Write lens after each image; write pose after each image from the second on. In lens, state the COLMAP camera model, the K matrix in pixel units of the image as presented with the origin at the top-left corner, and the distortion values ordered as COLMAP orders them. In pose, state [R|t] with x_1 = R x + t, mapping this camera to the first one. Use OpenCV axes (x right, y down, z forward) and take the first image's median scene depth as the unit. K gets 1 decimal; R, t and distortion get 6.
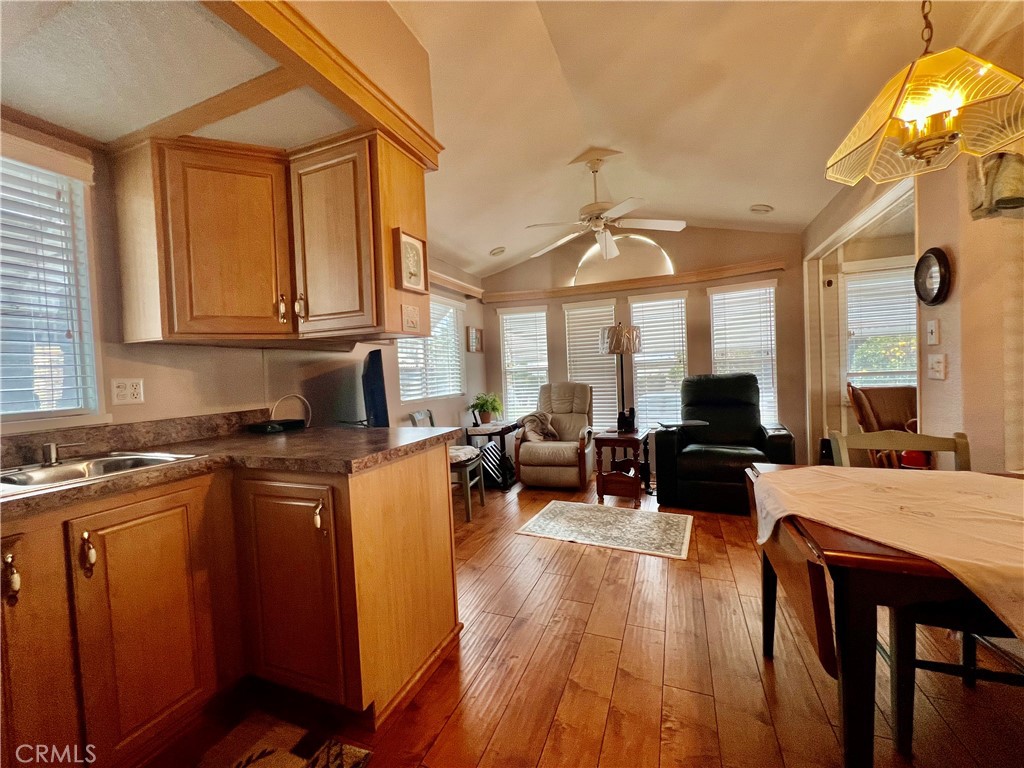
lens RADIAL K [[411.1, 0, 509.3], [0, 411.1, 382.2], [0, 0, 1]] dist [-0.005383, 0.001443]
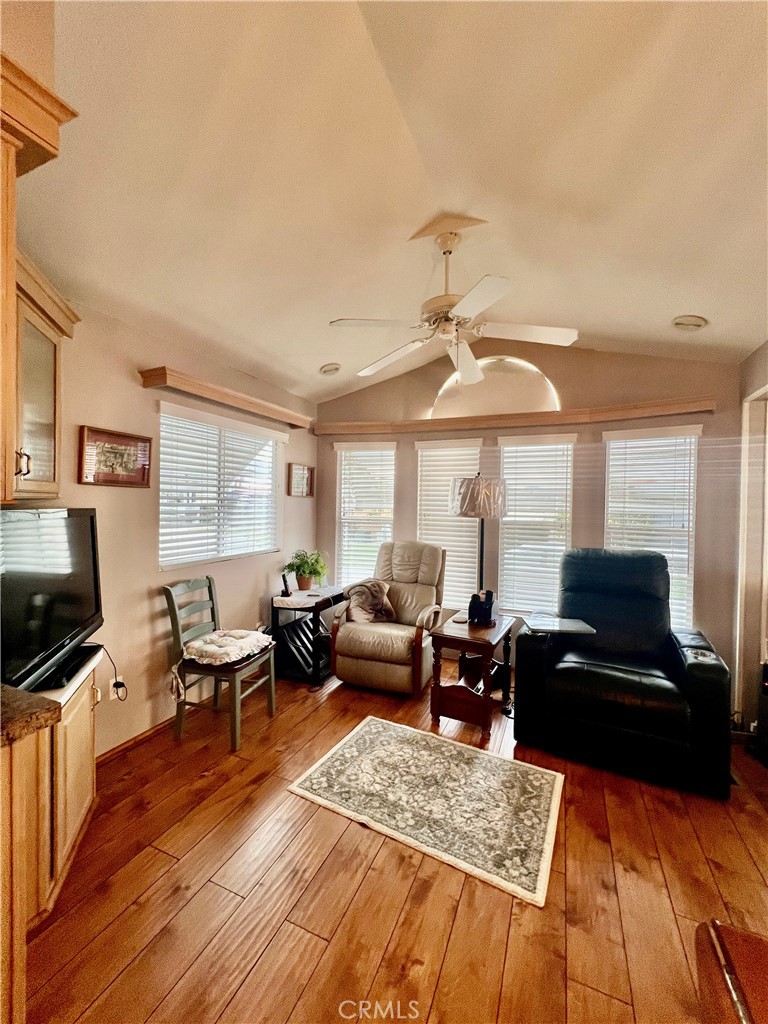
lens RADIAL K [[411.1, 0, 385.0], [0, 411.1, 507.9], [0, 0, 1]] dist [-0.005383, 0.001443]
pose [[0.997819, 0.061315, -0.024451, 0.127275], [-0.061632, 0.998022, -0.012412, -0.065159], [0.023641, 0.013892, 0.999624, 0.278843]]
